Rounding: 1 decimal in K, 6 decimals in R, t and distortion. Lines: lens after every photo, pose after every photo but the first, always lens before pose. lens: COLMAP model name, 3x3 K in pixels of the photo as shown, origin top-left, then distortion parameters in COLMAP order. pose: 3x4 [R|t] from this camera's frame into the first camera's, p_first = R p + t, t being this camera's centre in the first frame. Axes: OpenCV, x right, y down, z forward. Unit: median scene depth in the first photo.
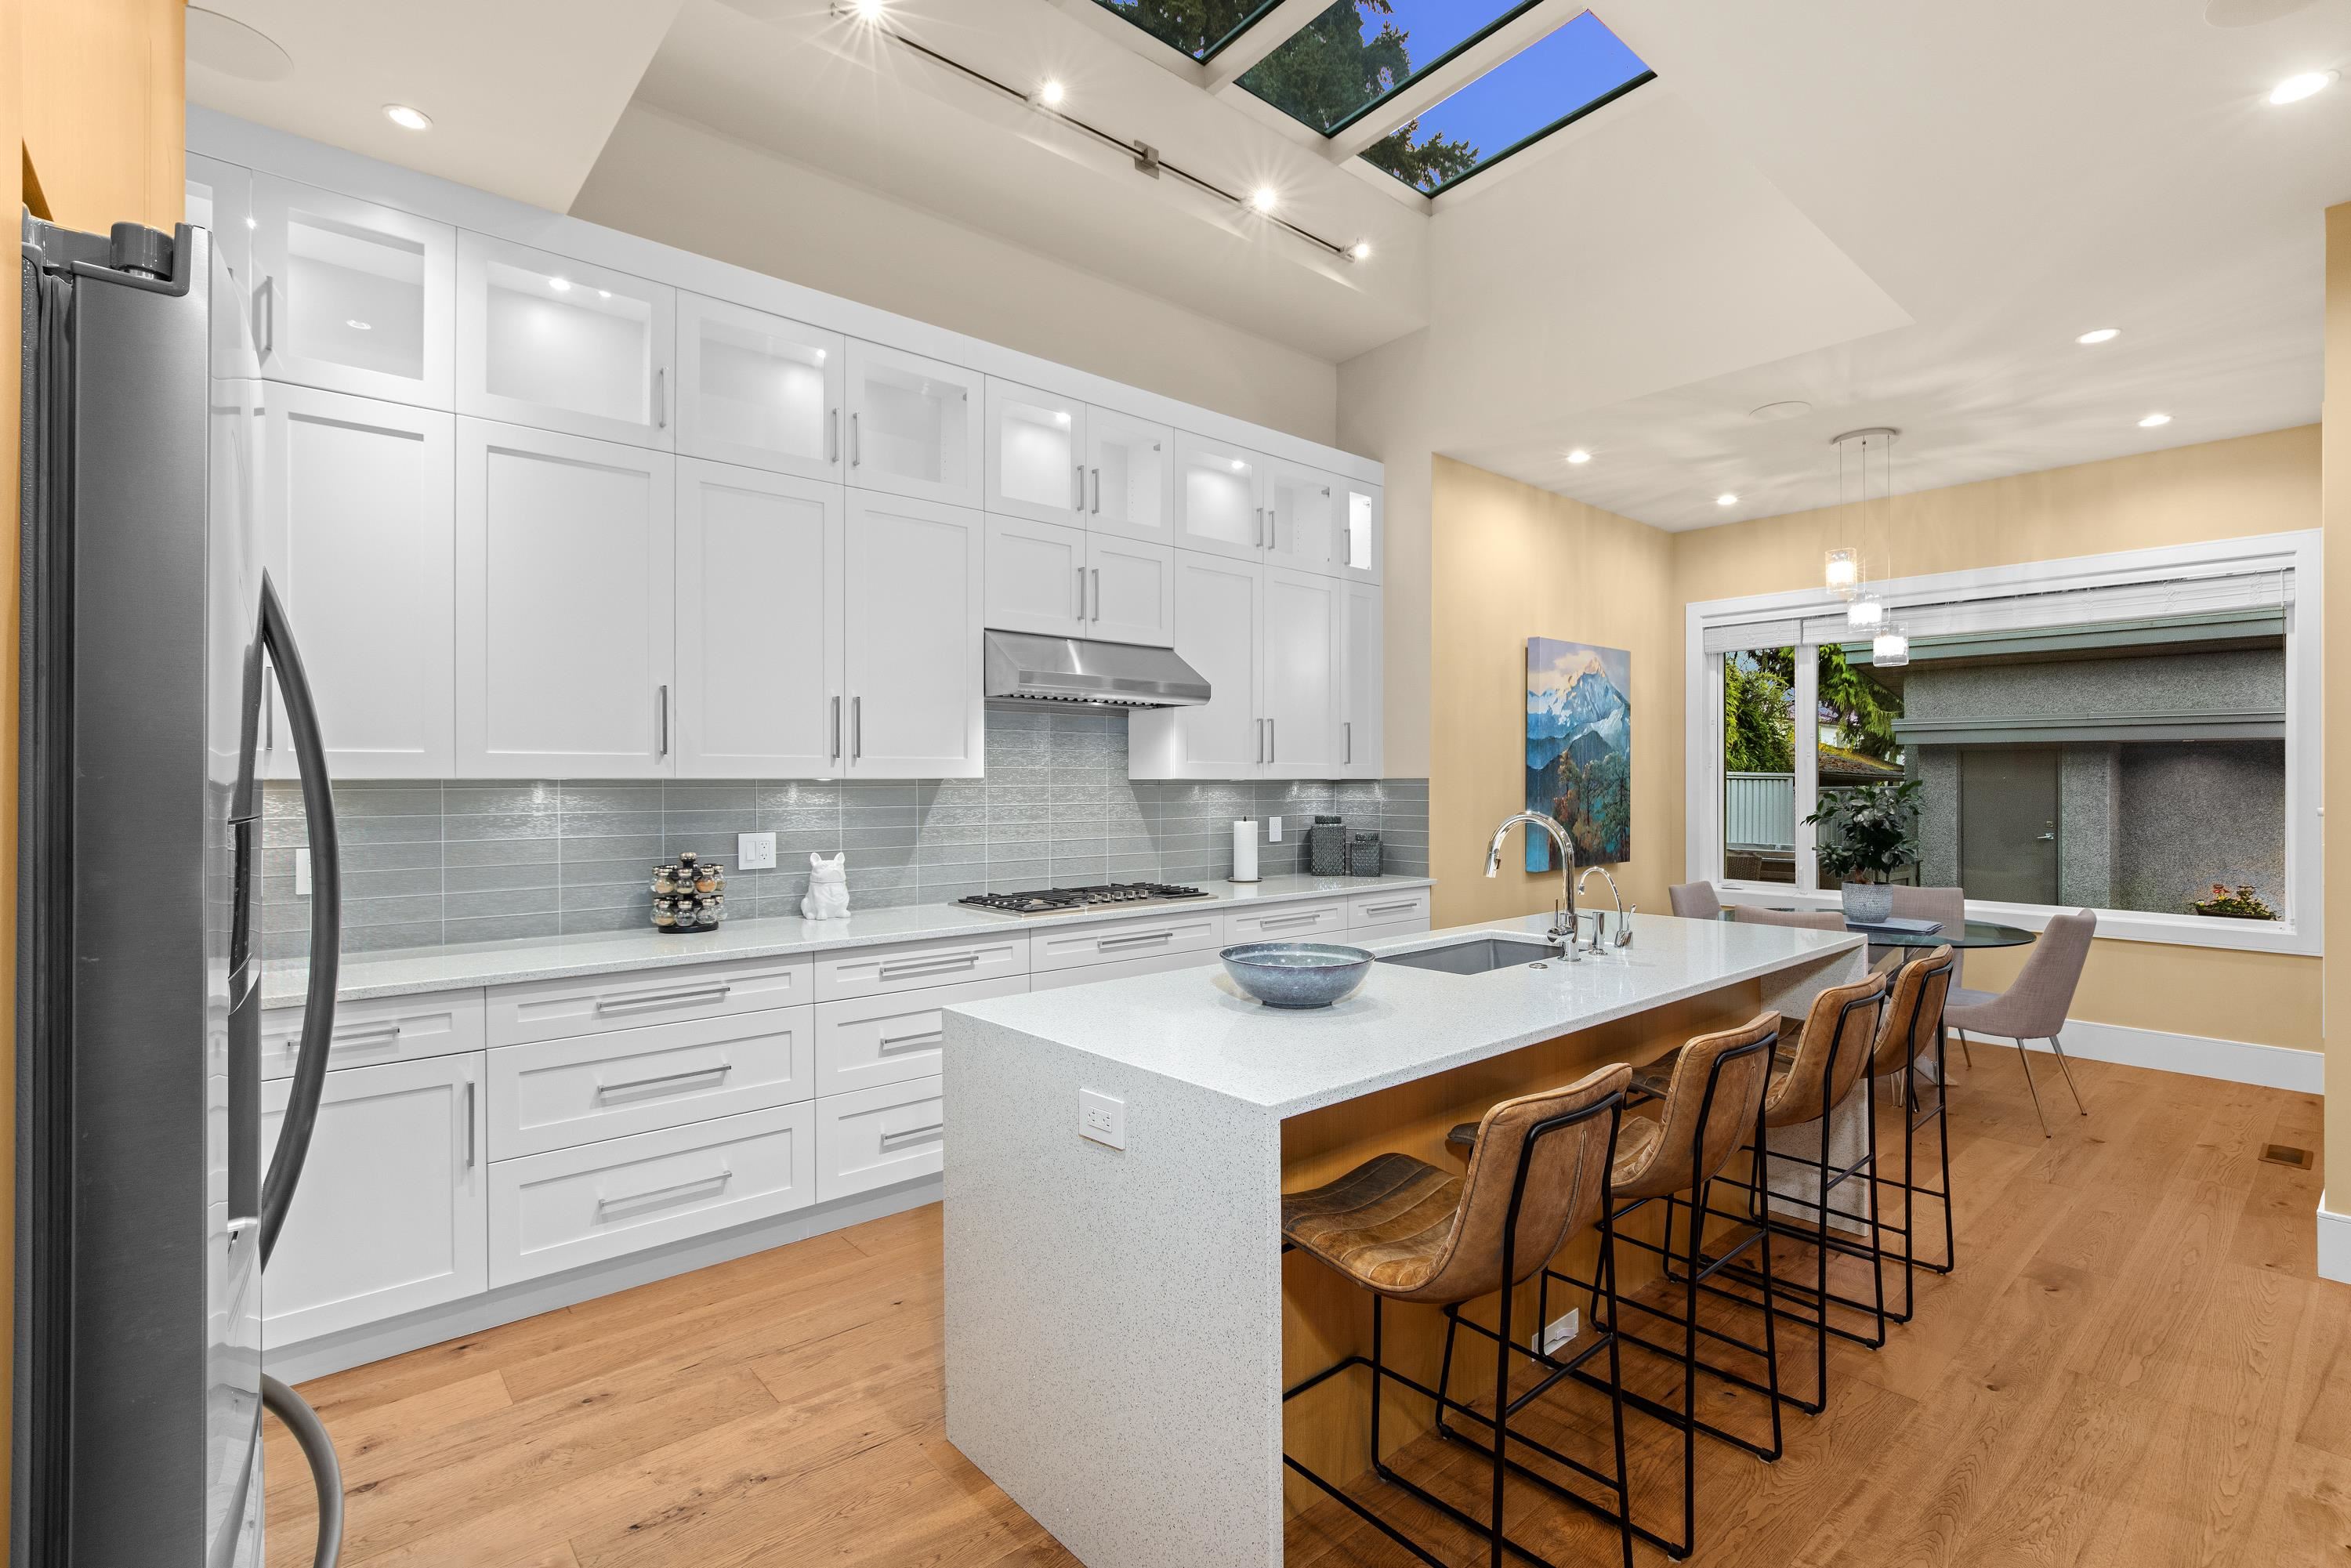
lens RADIAL K [[1108.9, 0, 1175.5], [0, 1108.9, 784.0], [0, 0, 1]] dist [-0.012243, 0.000121]
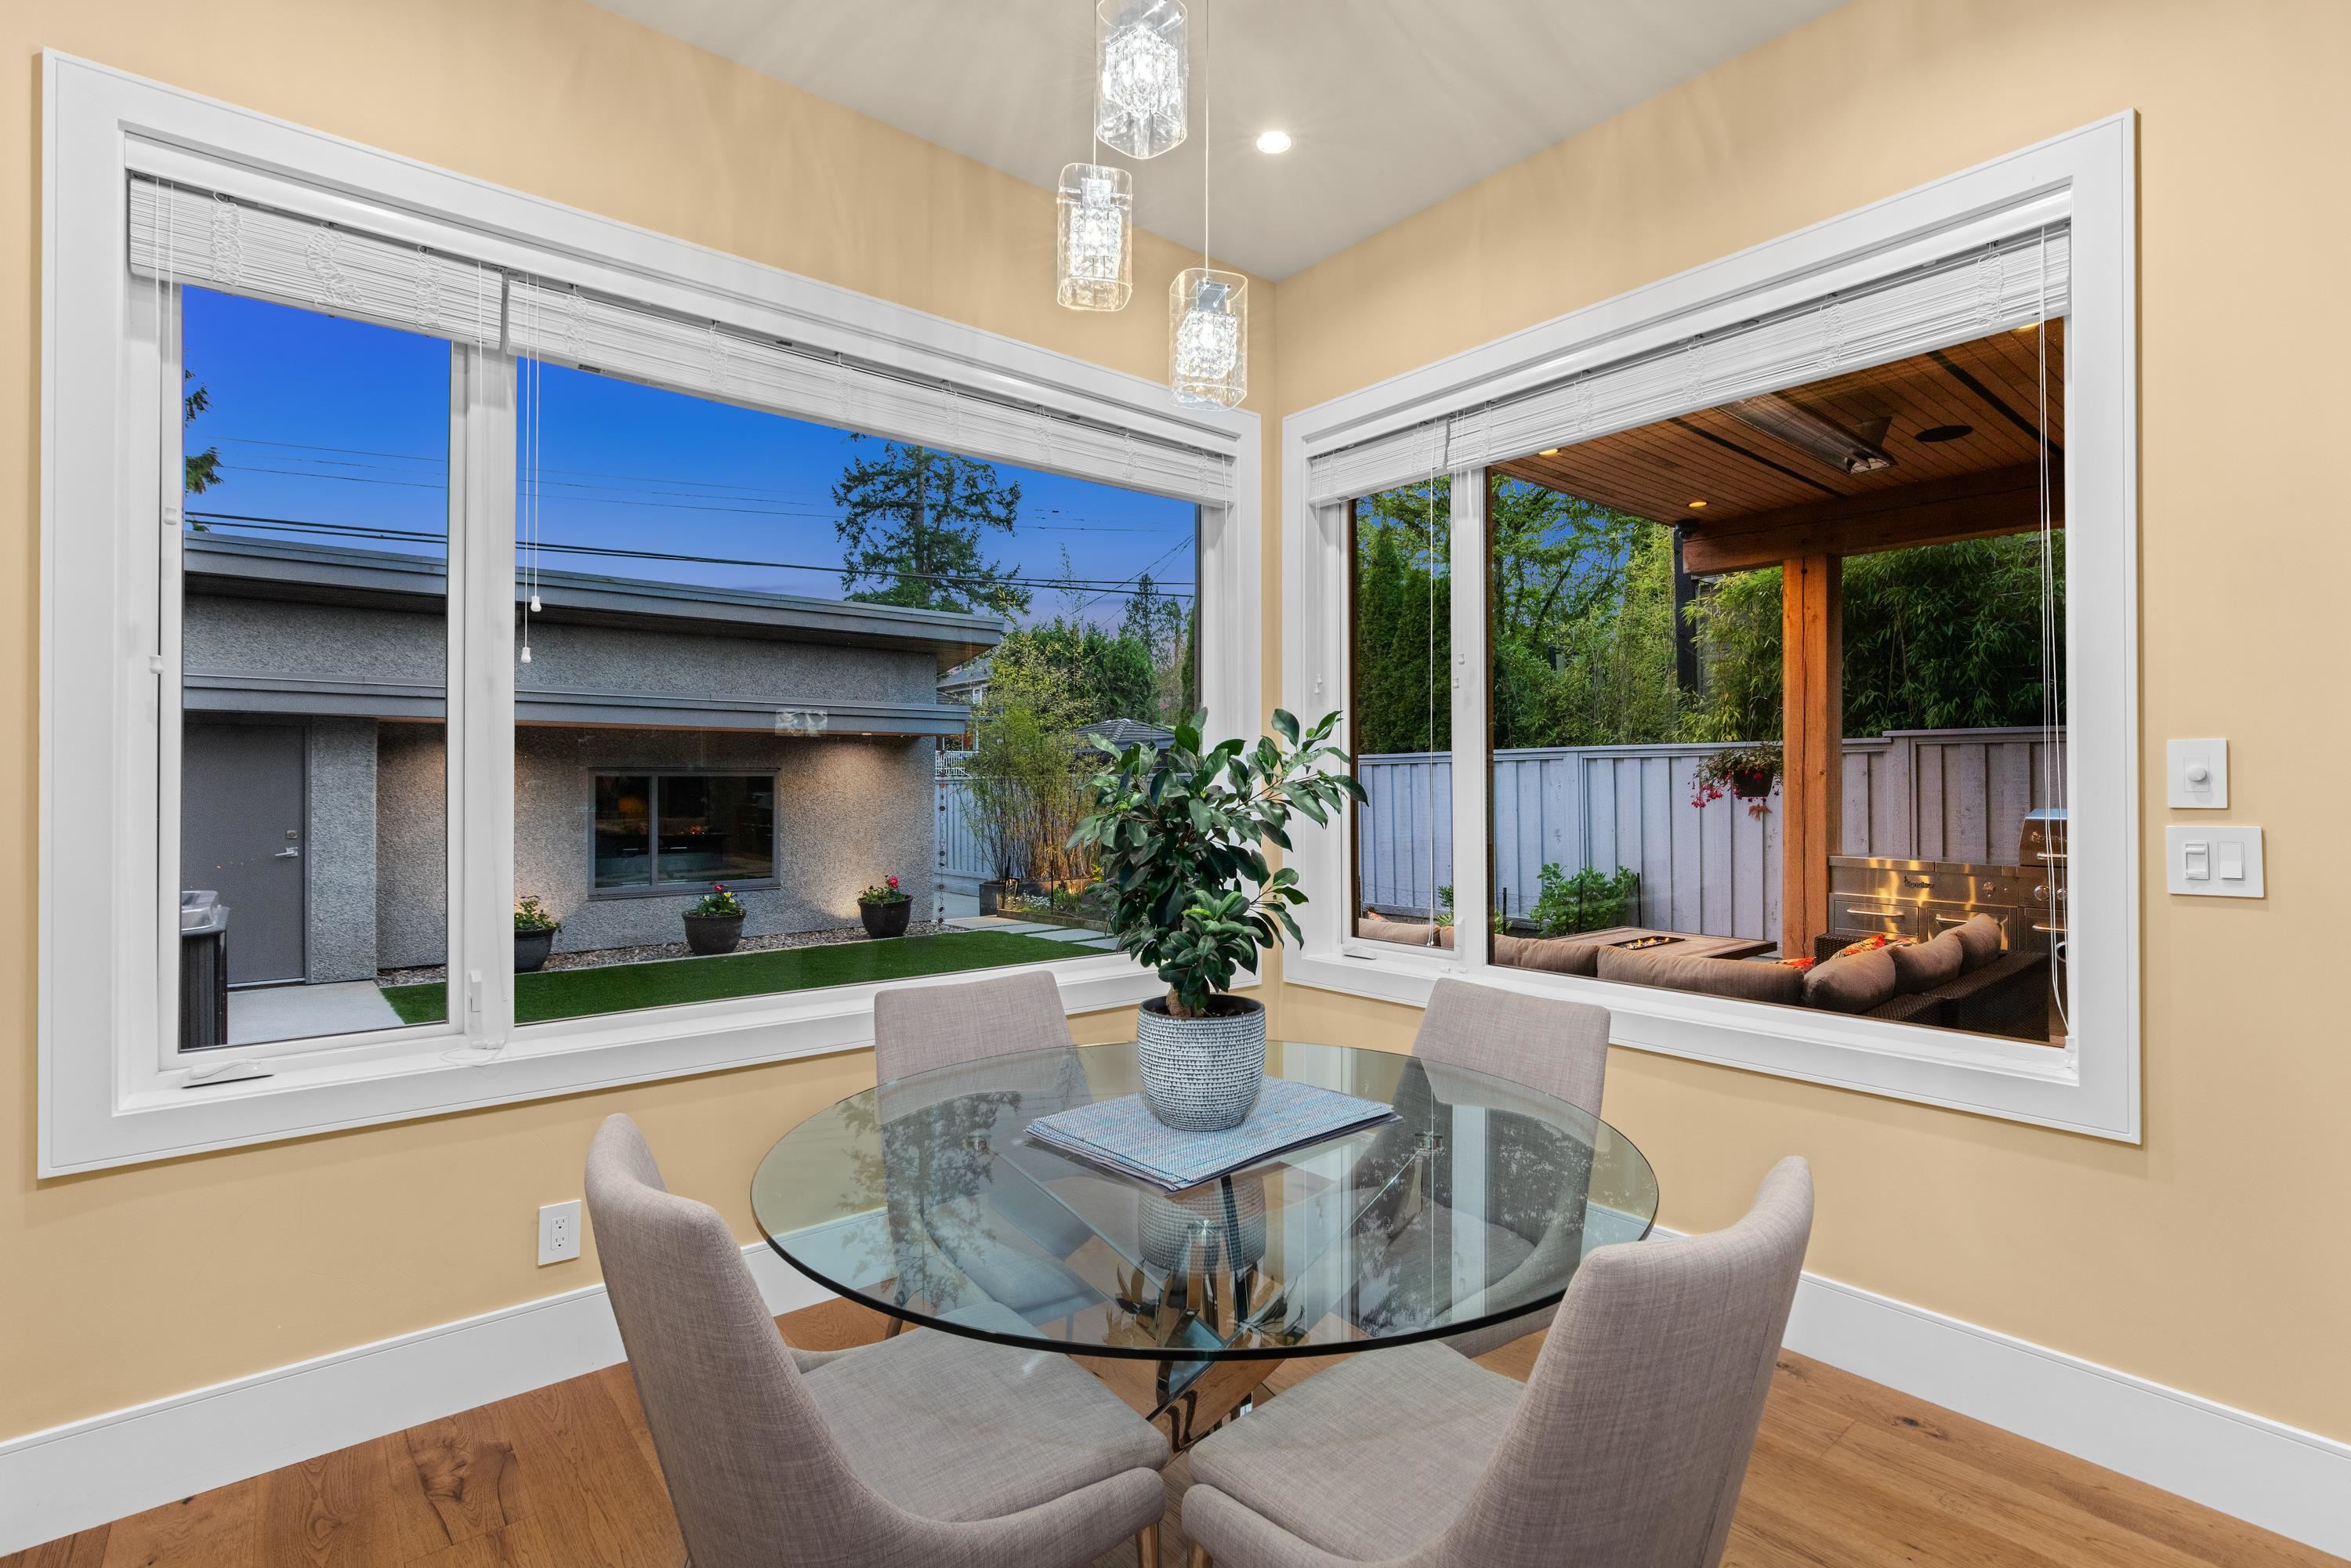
lens RADIAL K [[1108.9, 0, 1175.5], [0, 1108.9, 784.0], [0, 0, 1]] dist [-0.012243, 0.000121]
pose [[0.040546, -0.001761, 0.999176, 0.339917], [-0.002257, 0.999996, 0.001854, 0.006446], [-0.999175, -0.002330, 0.040542, 1.102813]]
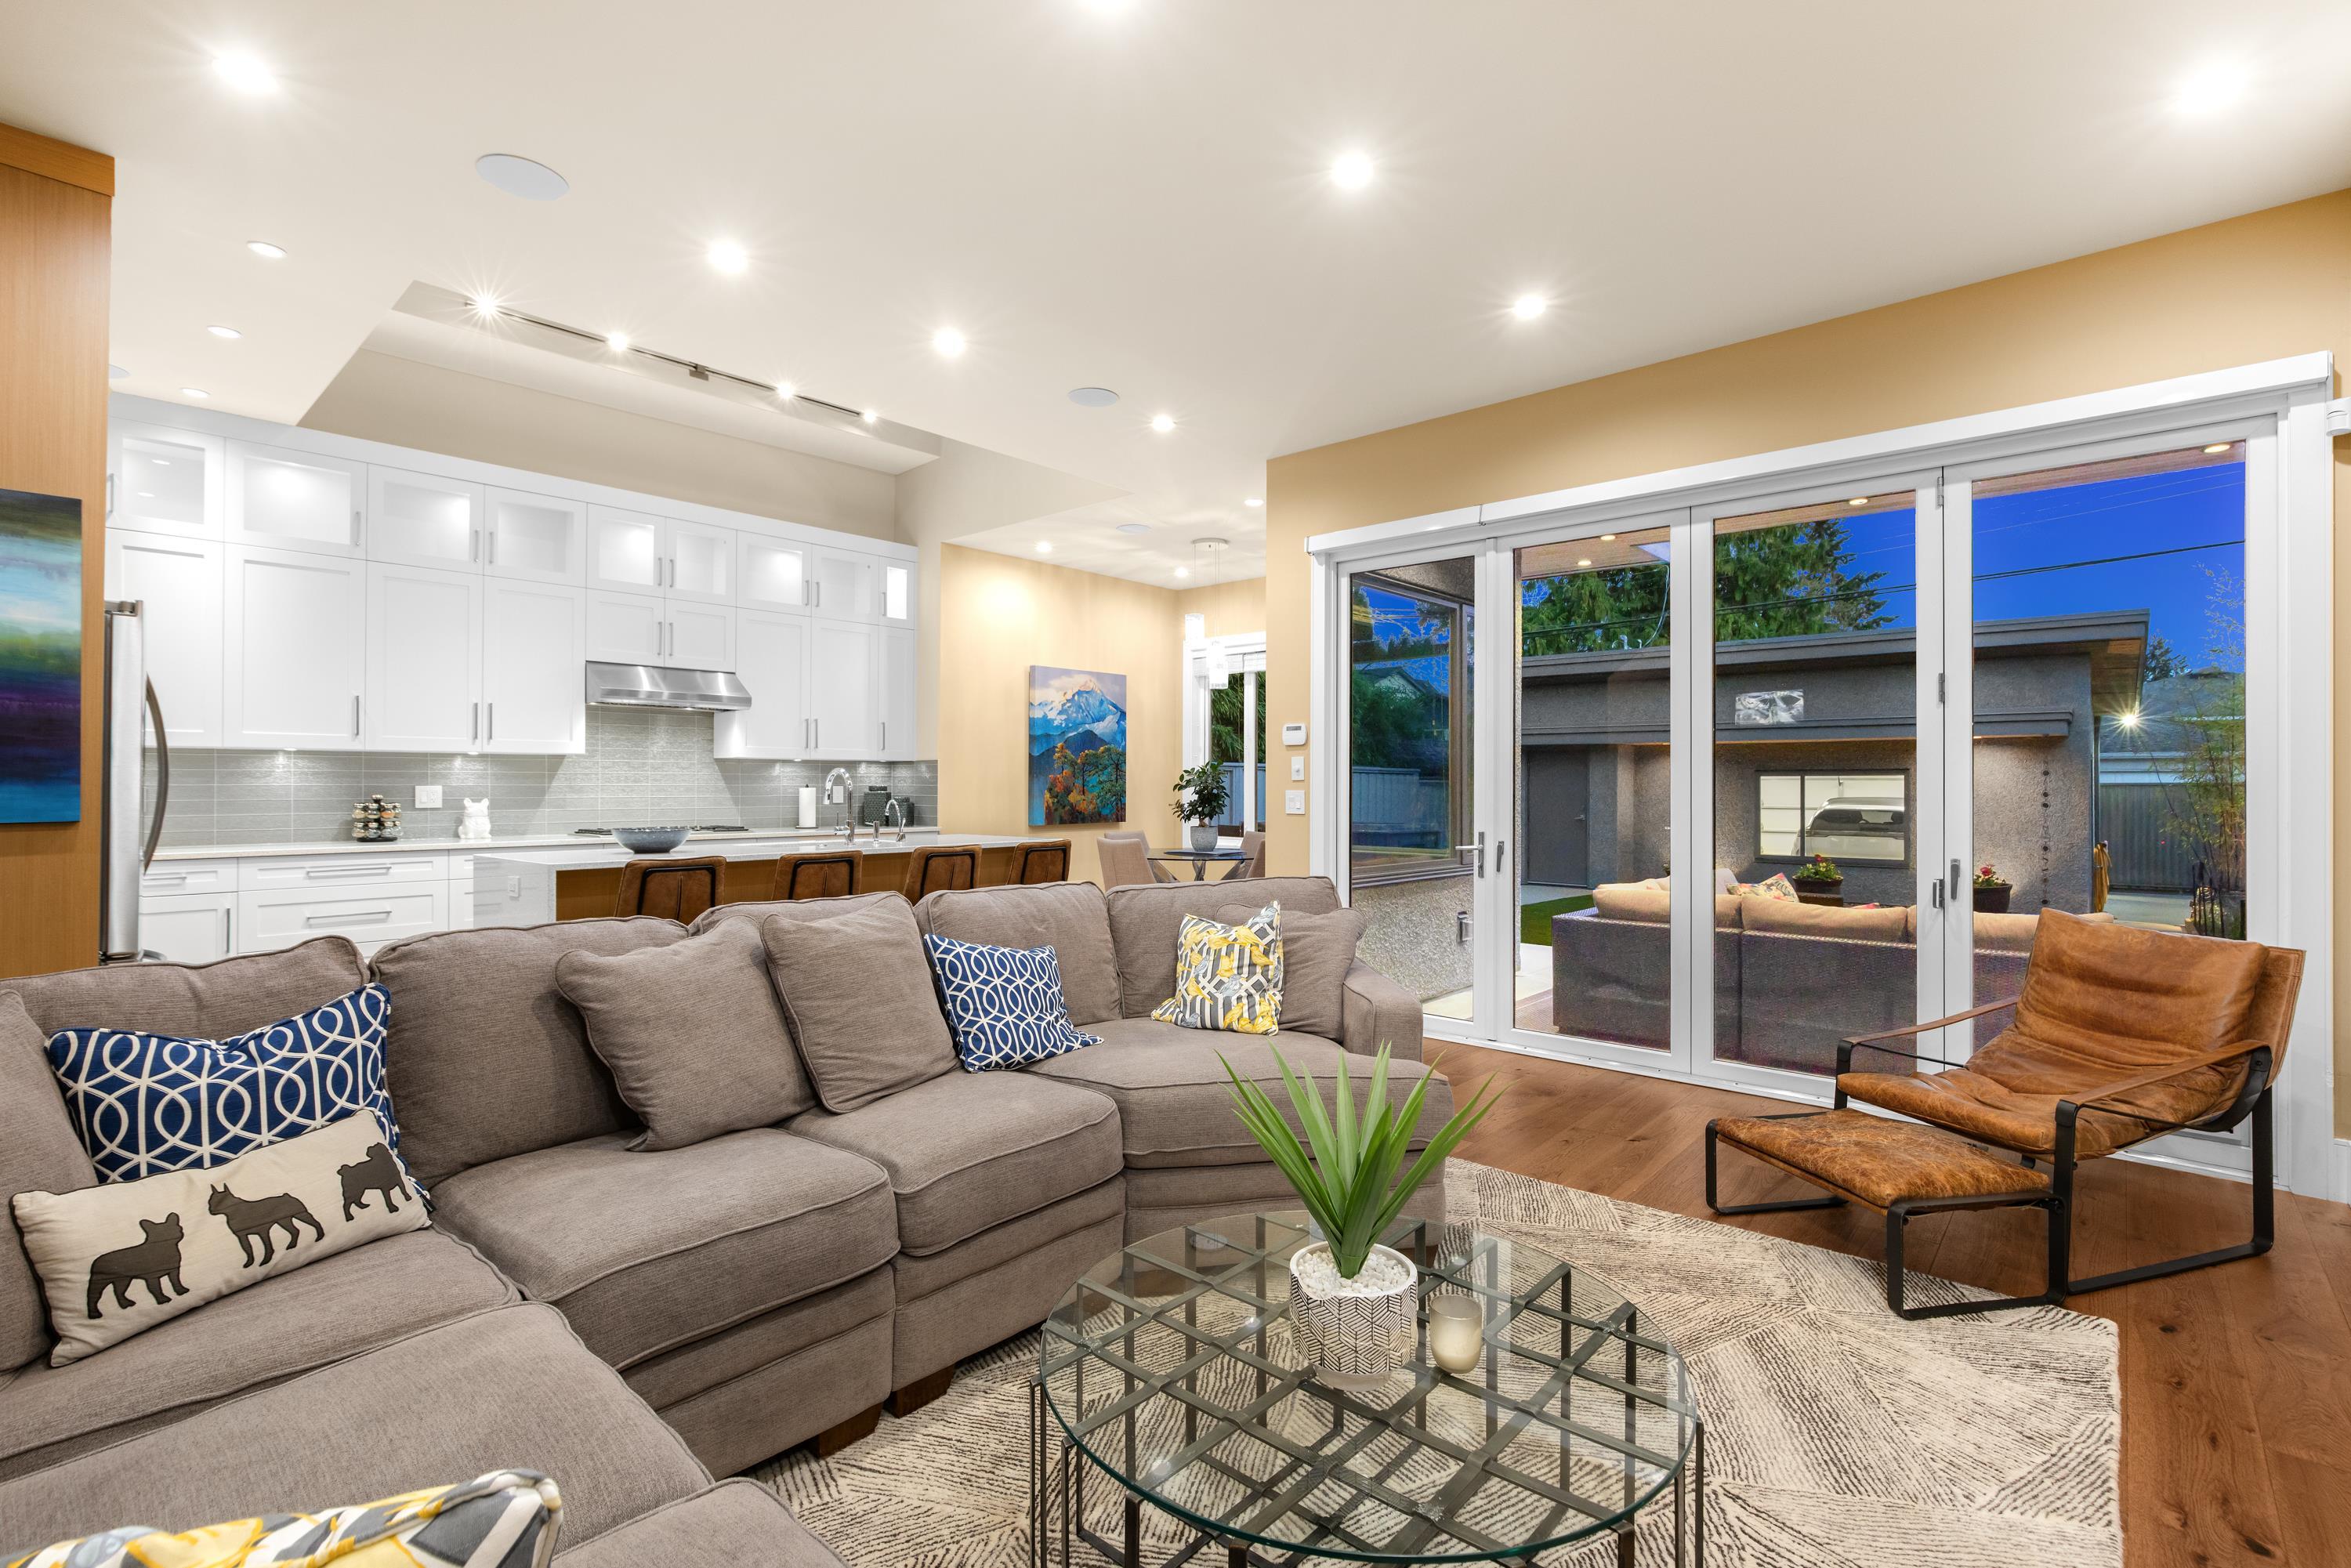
lens RADIAL K [[1108.9, 0, 1175.5], [0, 1108.9, 784.0], [0, 0, 1]] dist [-0.012243, 0.000121]
pose [[0.993397, 0.002888, 0.114687, 0.433485], [-0.002460, 0.999989, -0.003869, 0.037240], [-0.114697, 0.003561, 0.993394, -0.605507]]
